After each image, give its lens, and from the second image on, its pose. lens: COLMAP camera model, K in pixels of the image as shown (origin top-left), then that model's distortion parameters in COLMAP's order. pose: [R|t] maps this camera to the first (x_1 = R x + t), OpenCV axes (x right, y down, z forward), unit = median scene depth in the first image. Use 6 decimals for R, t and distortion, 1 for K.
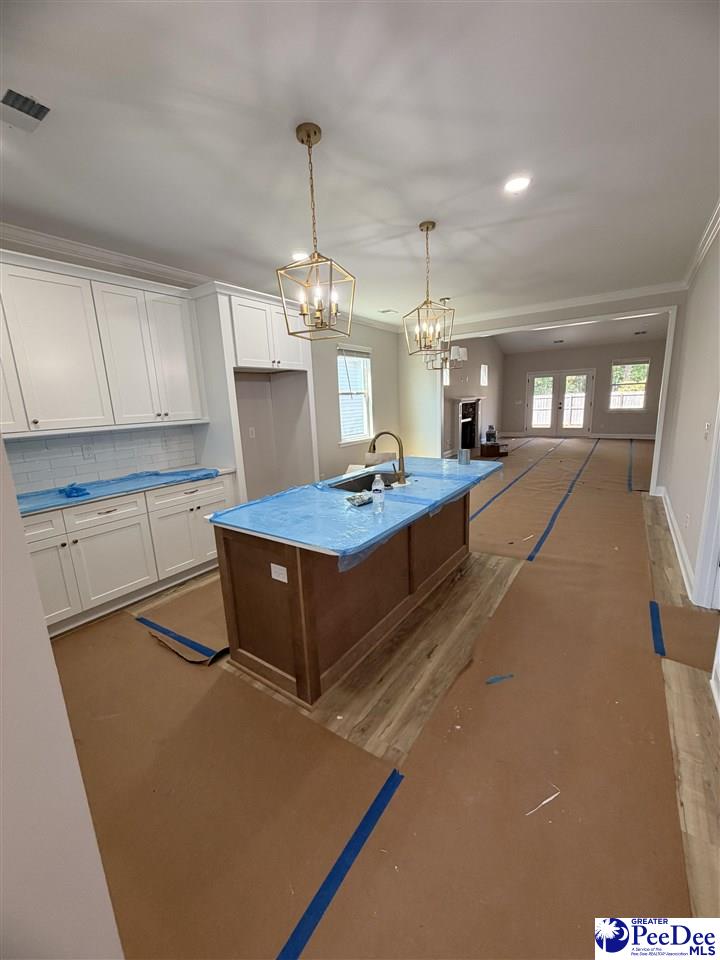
lens RADIAL K [[382.7, 0, 360.0], [0, 382.7, 480.0], [0, 0, 1]] dist [0.001234, 0.000088]
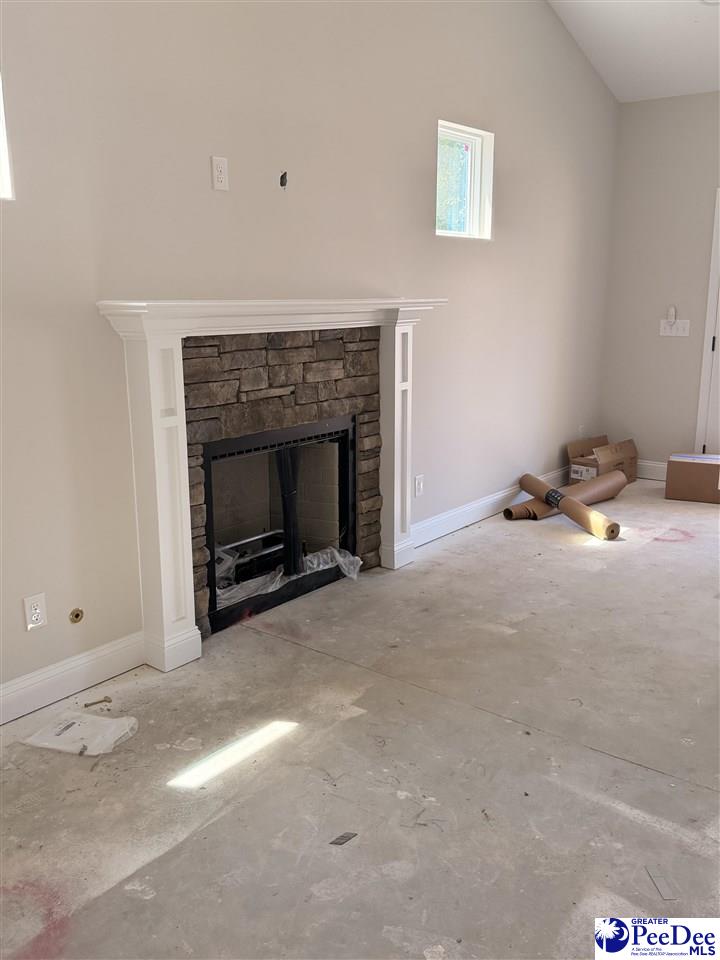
lens RADIAL K [[826.5, 0, 360.0], [0, 826.5, 480.0], [0, 0, 1]] dist [0.107417, -0.000261]
pose [[0.997165, 0.051914, -0.054465, 0.309697], [-0.050924, 0.998514, 0.019405, -0.135462], [0.055391, -0.016577, 0.998327, 0.595353]]
